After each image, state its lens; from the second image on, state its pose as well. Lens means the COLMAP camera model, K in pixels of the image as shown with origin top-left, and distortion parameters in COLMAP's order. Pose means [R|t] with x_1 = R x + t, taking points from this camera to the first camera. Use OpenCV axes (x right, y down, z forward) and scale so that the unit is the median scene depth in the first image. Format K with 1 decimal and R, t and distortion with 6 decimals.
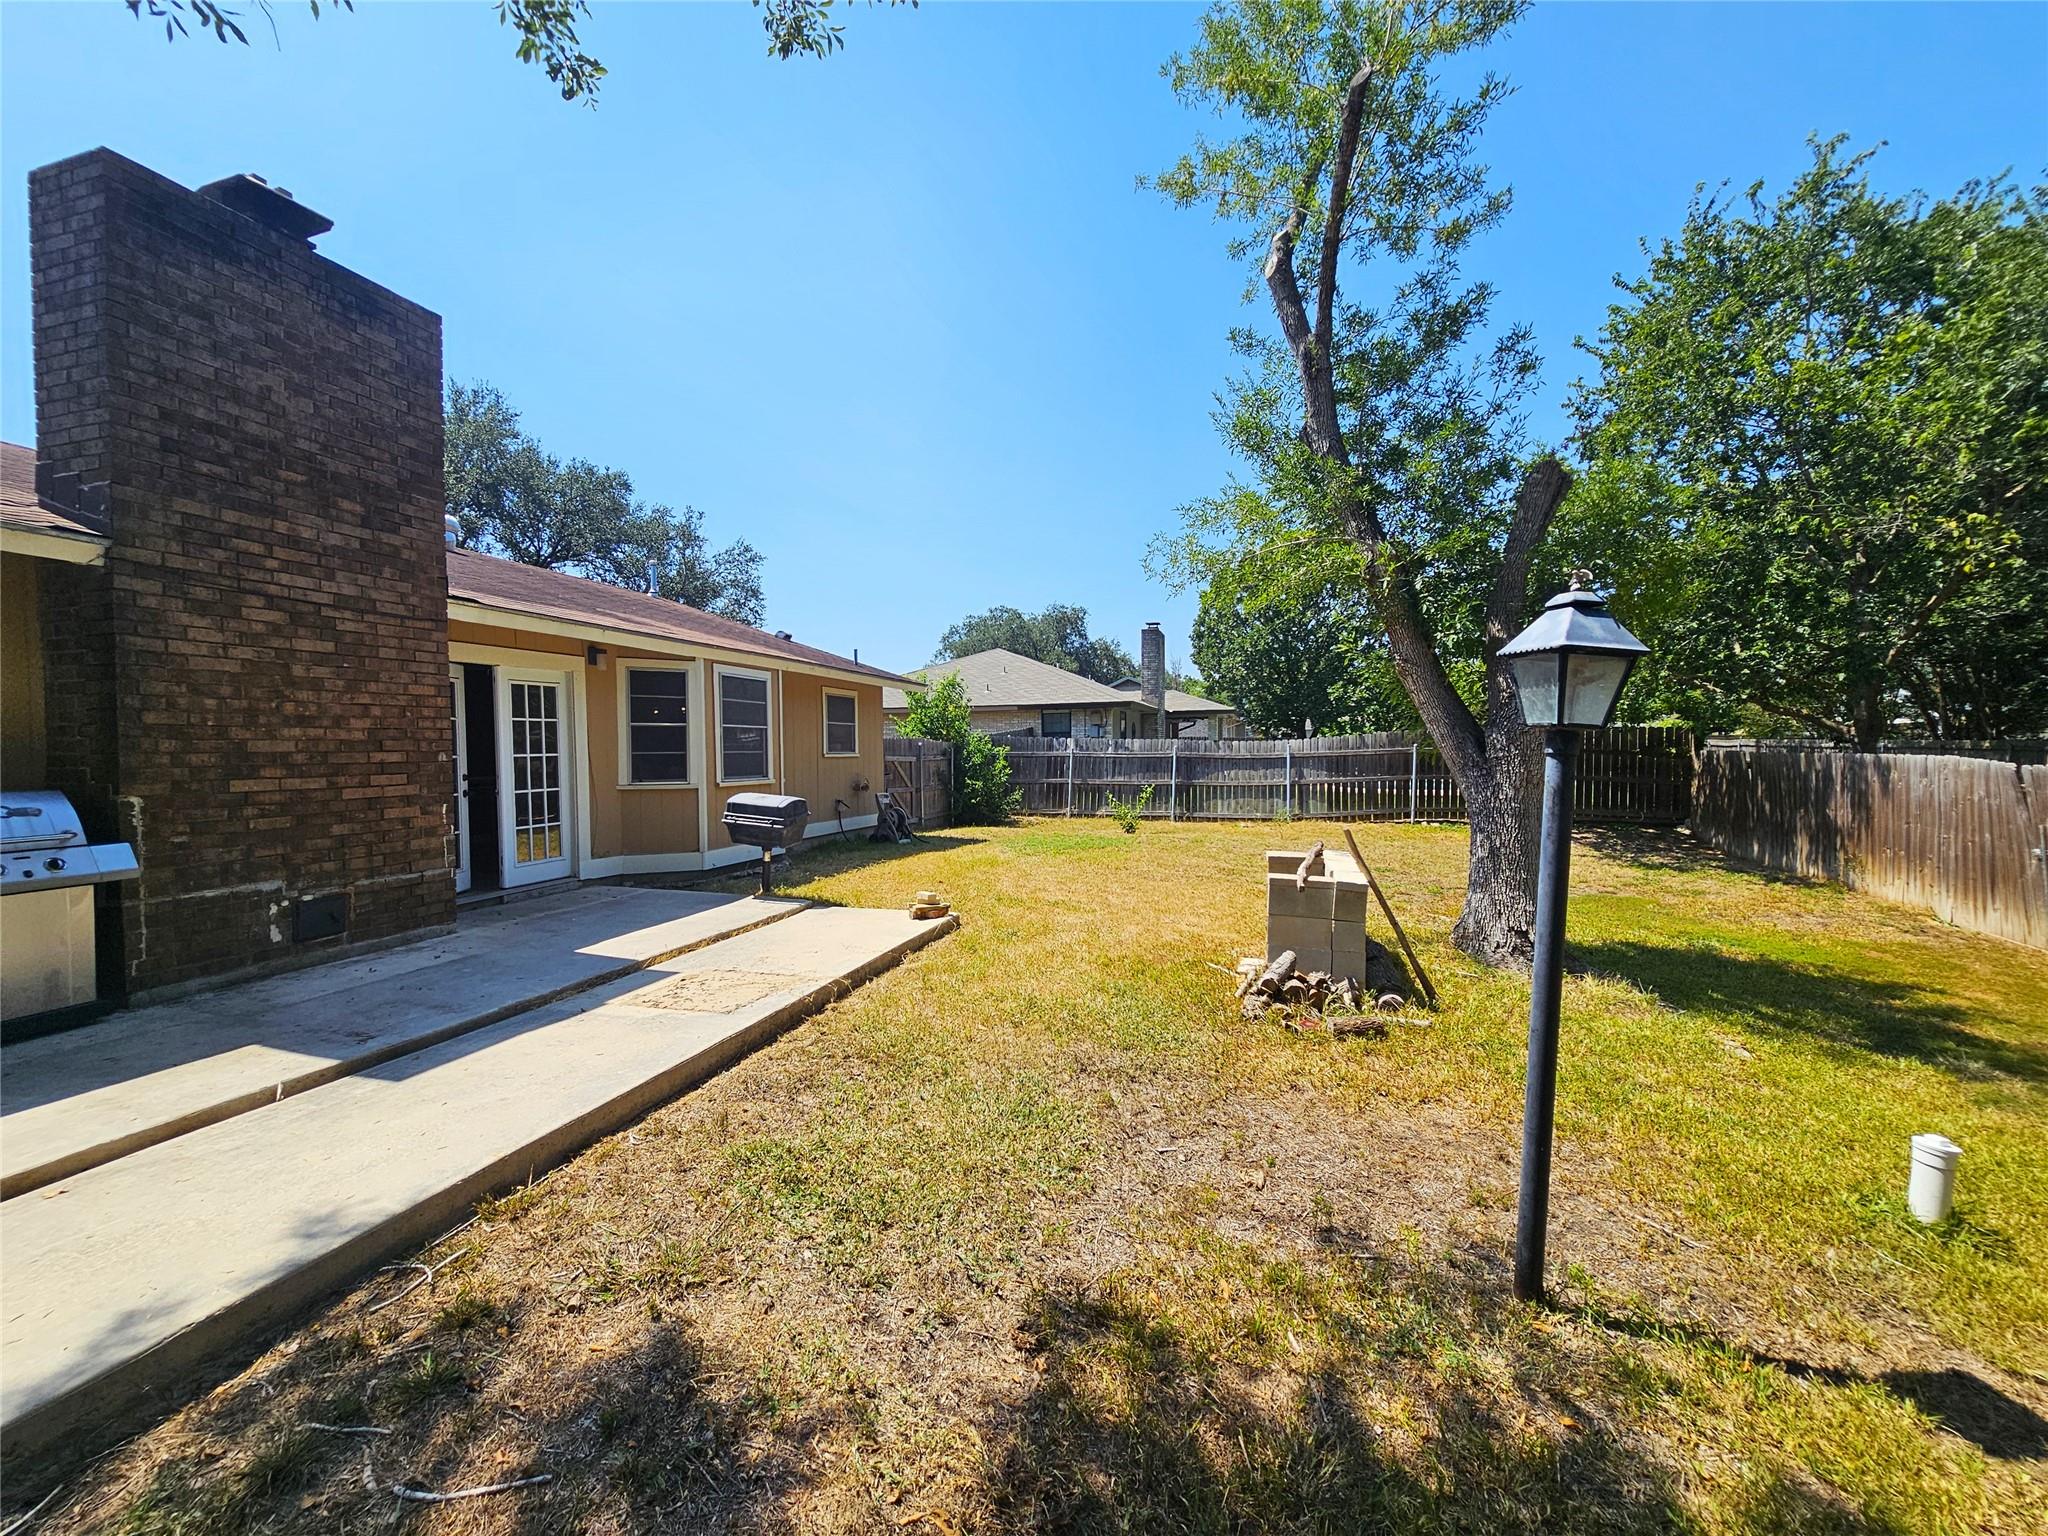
lens RADIAL K [[835.6, 0, 1022.3], [0, 835.6, 772.1], [0, 0, 1]] dist [-0.001216, 0.000420]
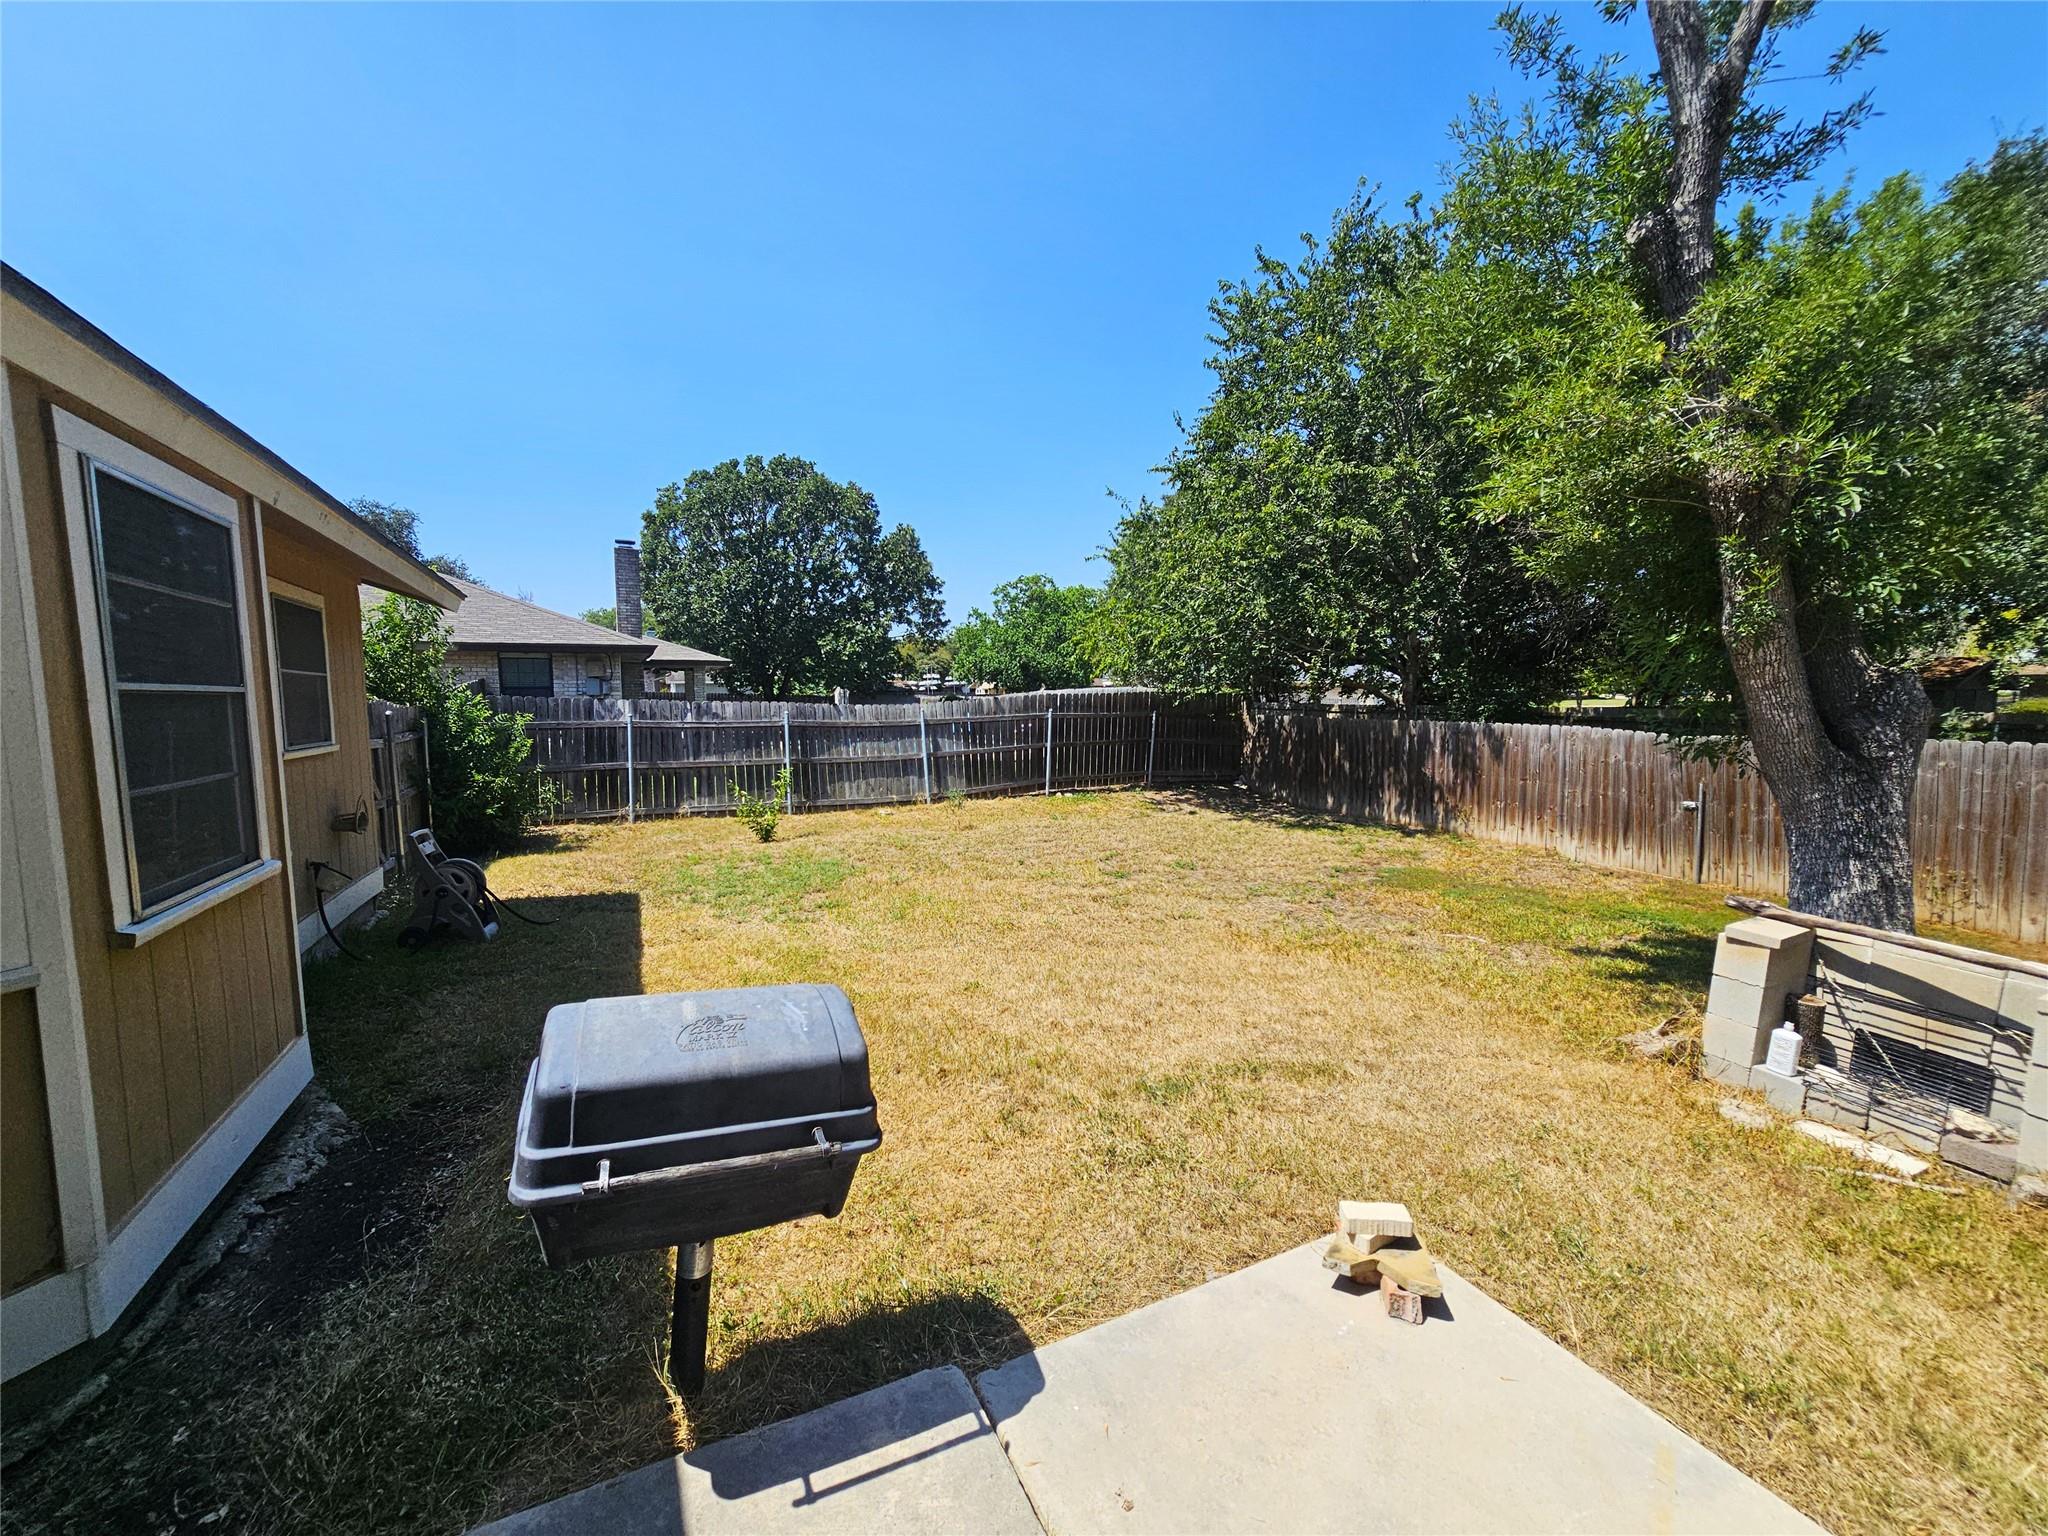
lens RADIAL K [[835.6, 0, 1030.0], [0, 835.6, 779.5], [0, 0, 1]] dist [-0.001216, 0.000420]
pose [[0.726934, -0.059809, 0.684098, -0.227354], [0.014689, 0.997326, 0.071585, -0.028331], [-0.686550, -0.041989, 0.725869, 0.439616]]
